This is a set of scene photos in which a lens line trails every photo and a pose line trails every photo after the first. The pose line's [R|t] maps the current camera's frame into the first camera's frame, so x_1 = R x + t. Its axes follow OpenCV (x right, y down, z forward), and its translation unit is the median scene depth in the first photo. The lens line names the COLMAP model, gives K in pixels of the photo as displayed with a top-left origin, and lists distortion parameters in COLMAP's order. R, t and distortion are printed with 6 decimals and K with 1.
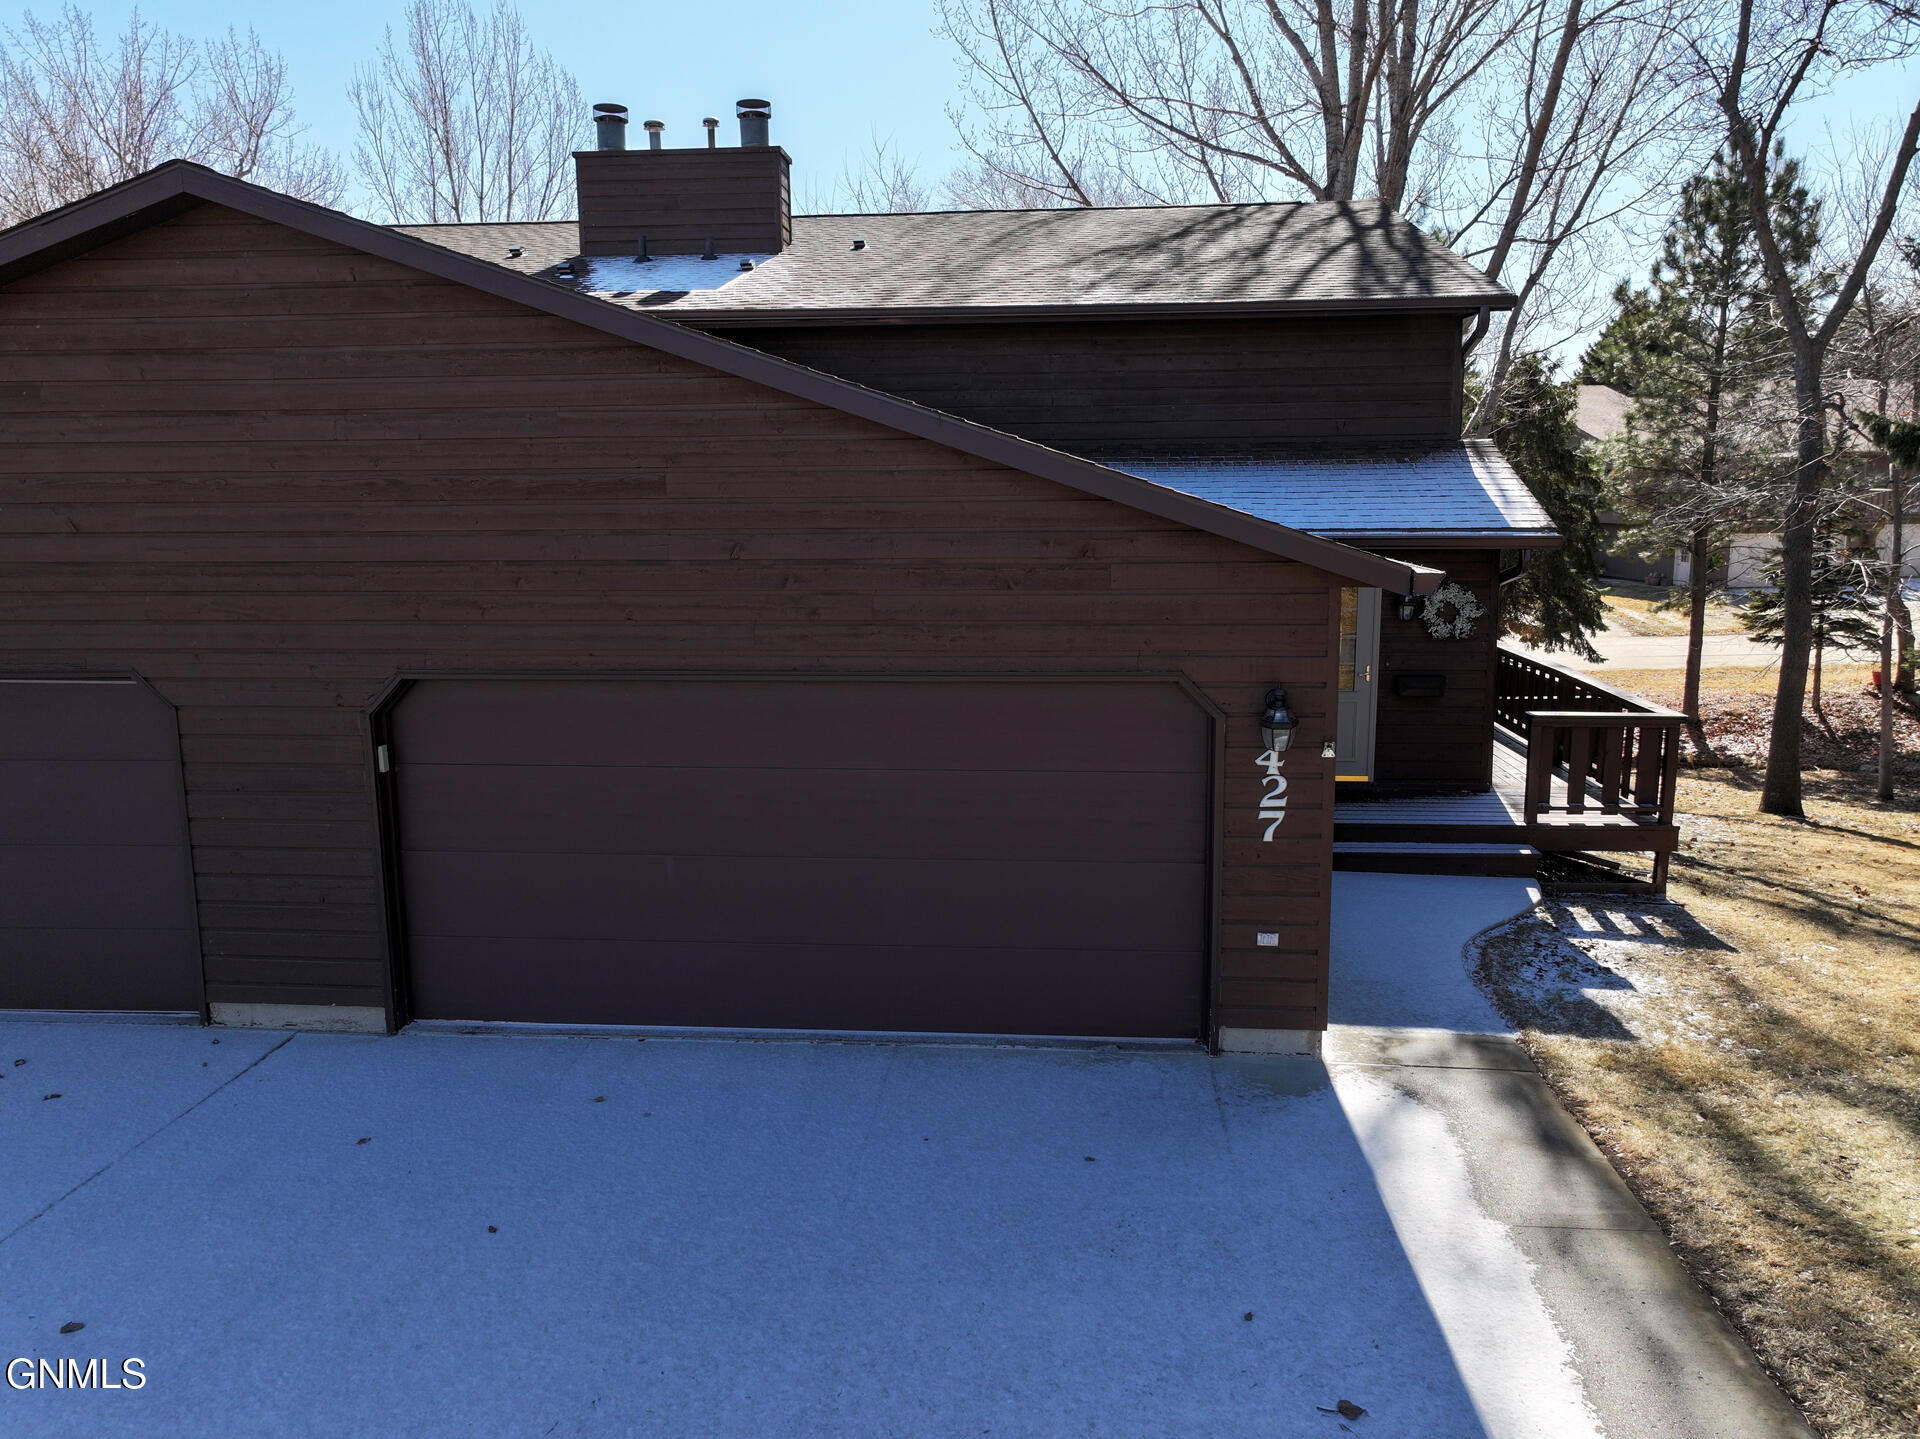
lens RADIAL K [[1348.6, 0, 958.6], [0, 1348.6, 714.9], [0, 0, 1]] dist [-0.001181, 0.017420]
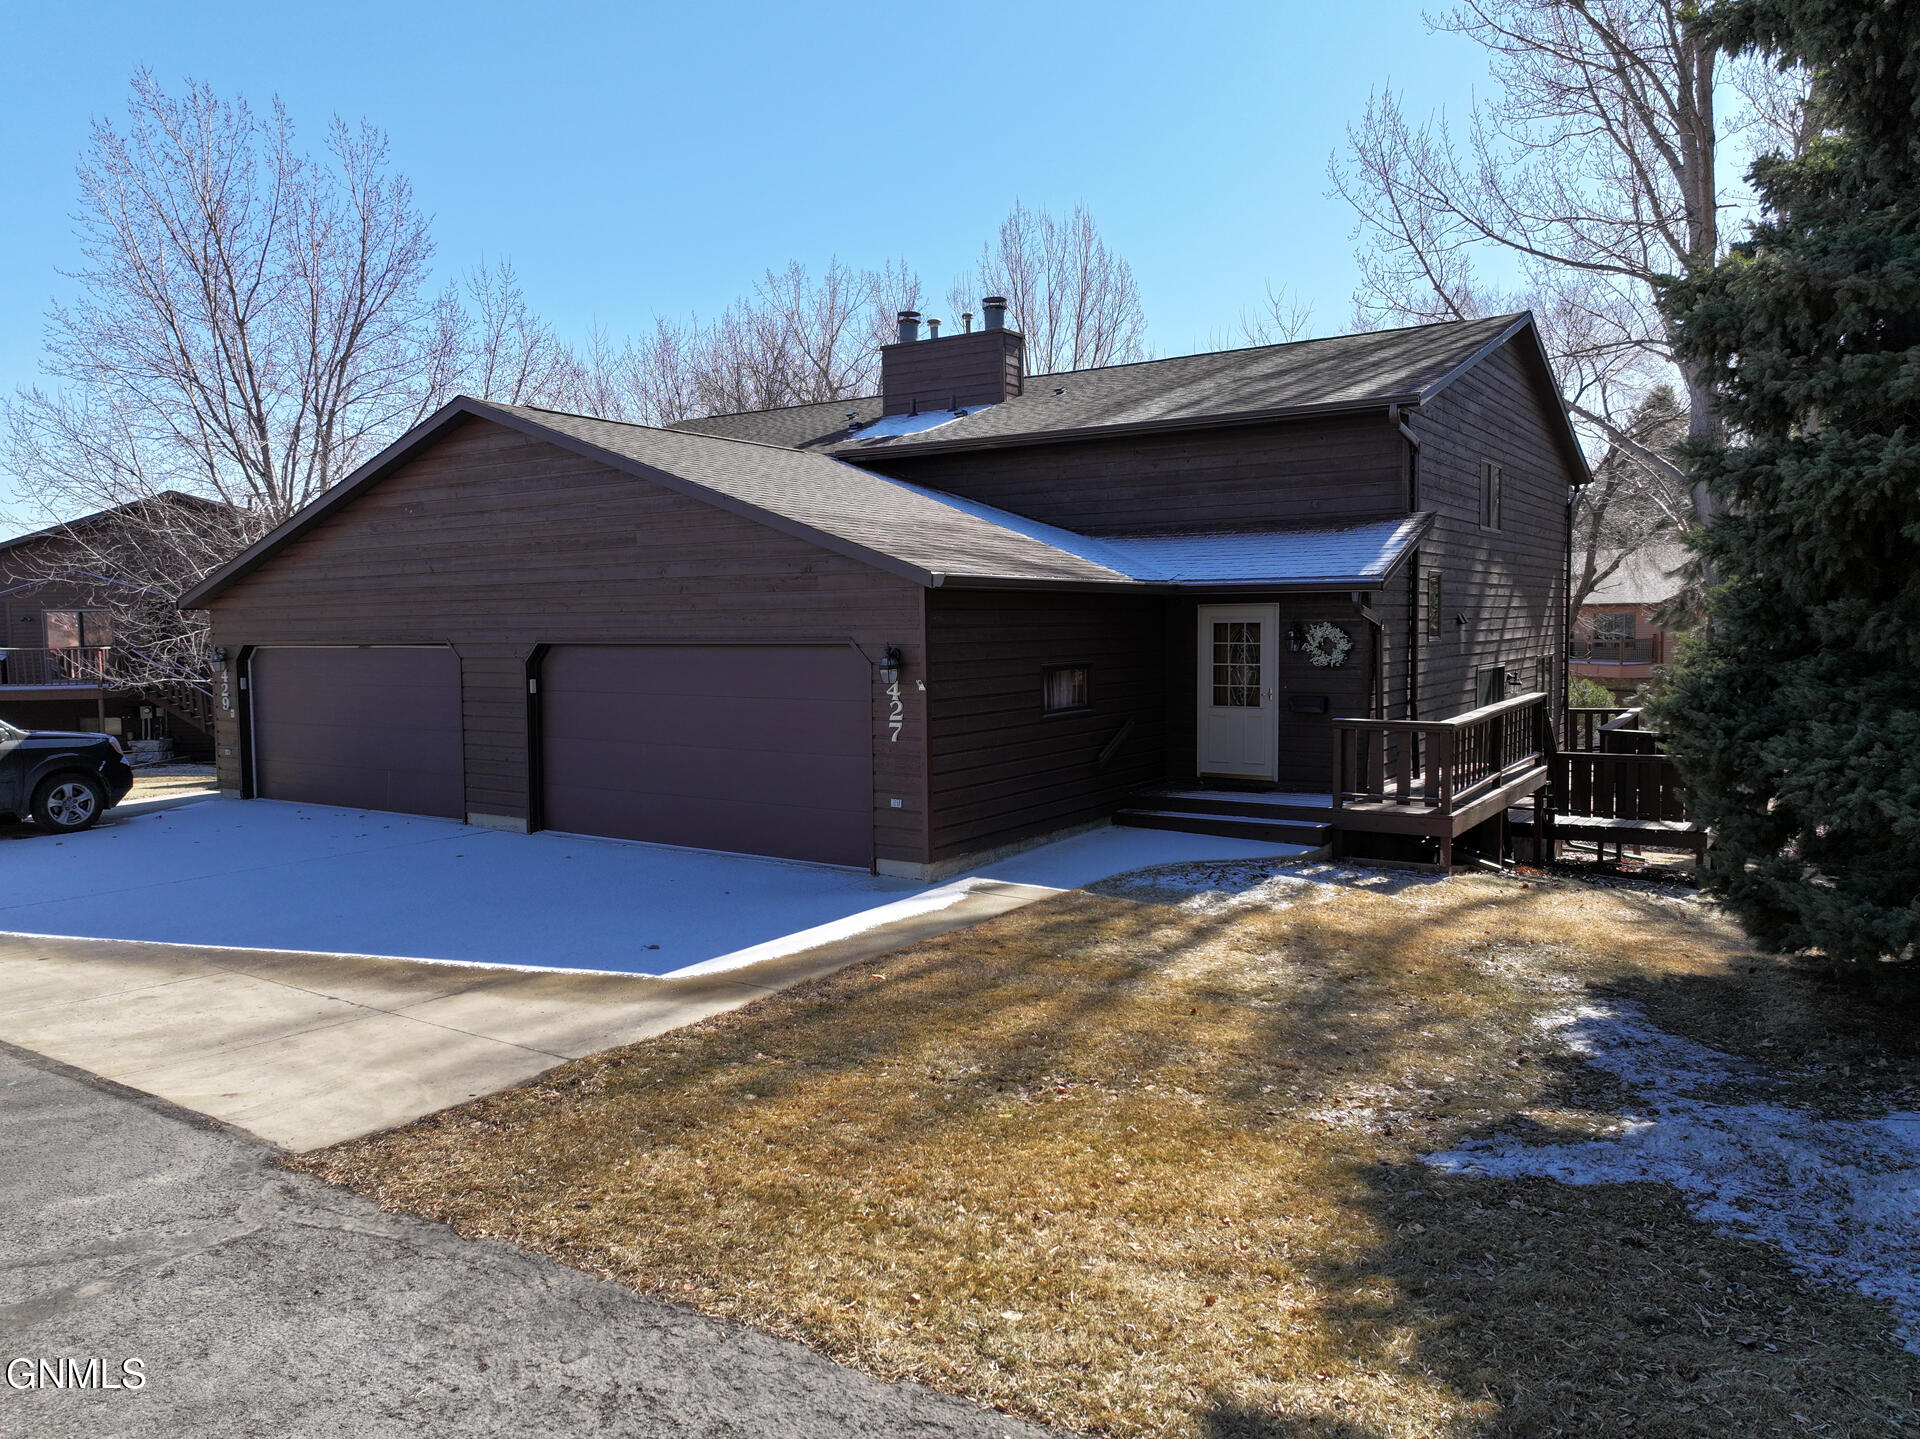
lens RADIAL K [[1346.2, 0, 957.6], [0, 1346.2, 715.0], [0, 0, 1]] dist [0.006650, 0.001263]
pose [[0.873514, 0.033249, -0.485662, 0.996120], [-0.080784, 0.993732, -0.077266, 0.165923], [0.480050, 0.106726, 0.870725, -0.363652]]
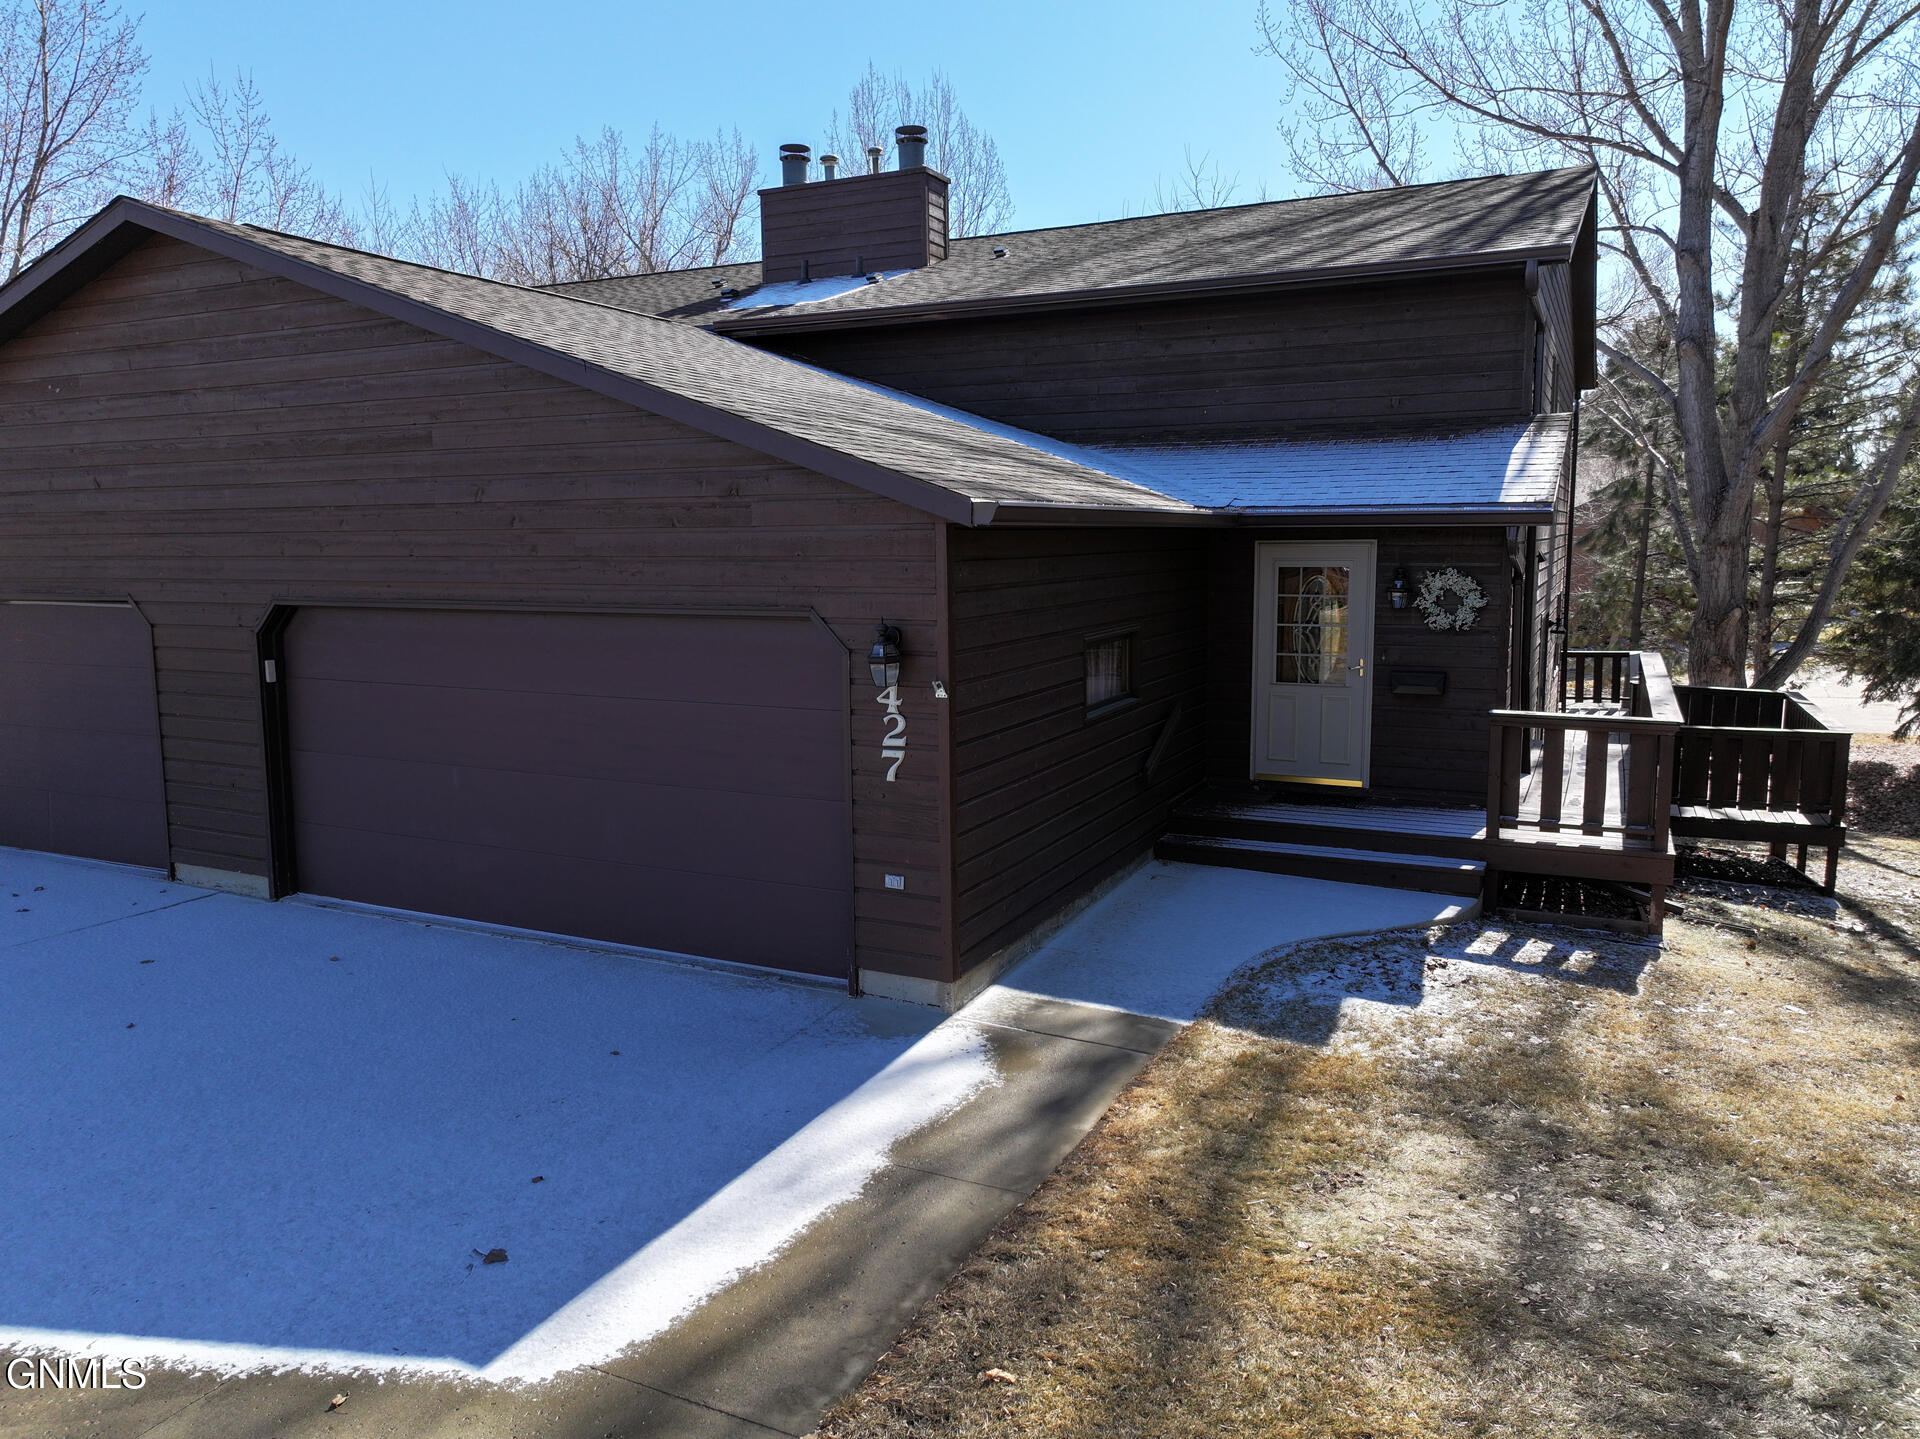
lens RADIAL K [[1348.6, 0, 958.6], [0, 1348.6, 714.9], [0, 0, 1]] dist [-0.001181, 0.017420]
pose [[0.930488, 0.049540, -0.362956, 0.575627], [-0.062319, 0.997778, -0.023577, 0.059495], [0.360982, 0.044557, 0.931508, 0.083939]]
